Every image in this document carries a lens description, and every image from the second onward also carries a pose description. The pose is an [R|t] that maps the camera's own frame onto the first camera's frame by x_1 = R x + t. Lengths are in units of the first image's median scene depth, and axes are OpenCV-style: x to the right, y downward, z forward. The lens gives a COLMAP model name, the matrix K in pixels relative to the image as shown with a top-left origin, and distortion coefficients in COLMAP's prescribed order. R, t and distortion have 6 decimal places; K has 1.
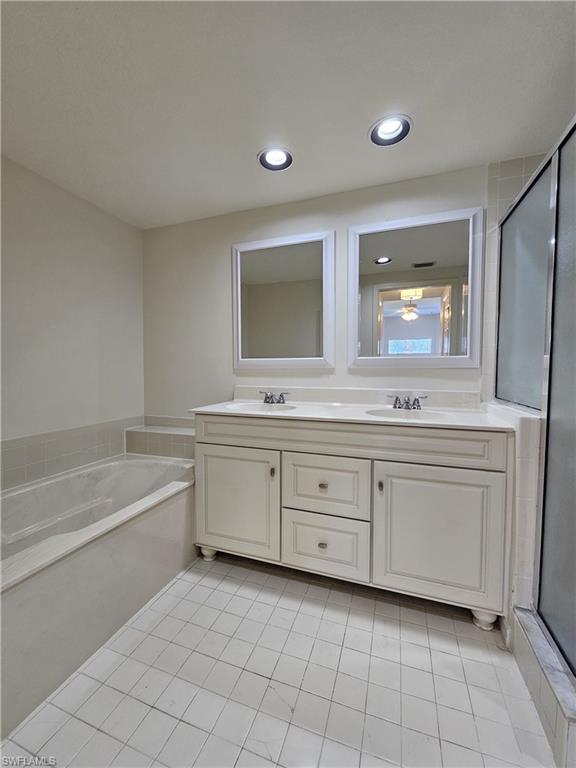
lens RADIAL K [[317.6, 0, 281.9], [0, 317.6, 383.4], [0, 0, 1]] dist [0.001635, 0.000650]
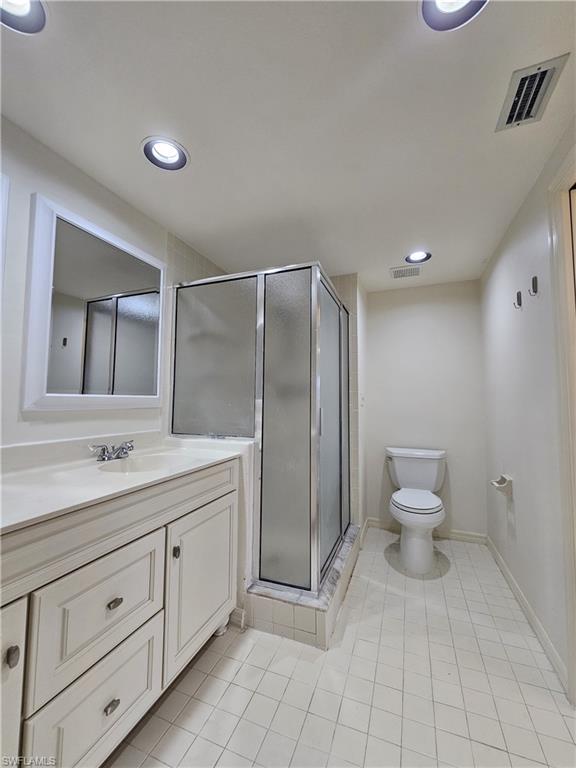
lens RADIAL K [[317.6, 0, 283.6], [0, 317.6, 383.4], [0, 0, 1]] dist [0.001635, 0.000650]
pose [[0.031846, 0.052176, 0.998130, -0.490975], [0.038199, 0.997843, -0.053380, -0.062126], [-0.998763, 0.039827, 0.029784, 0.605616]]
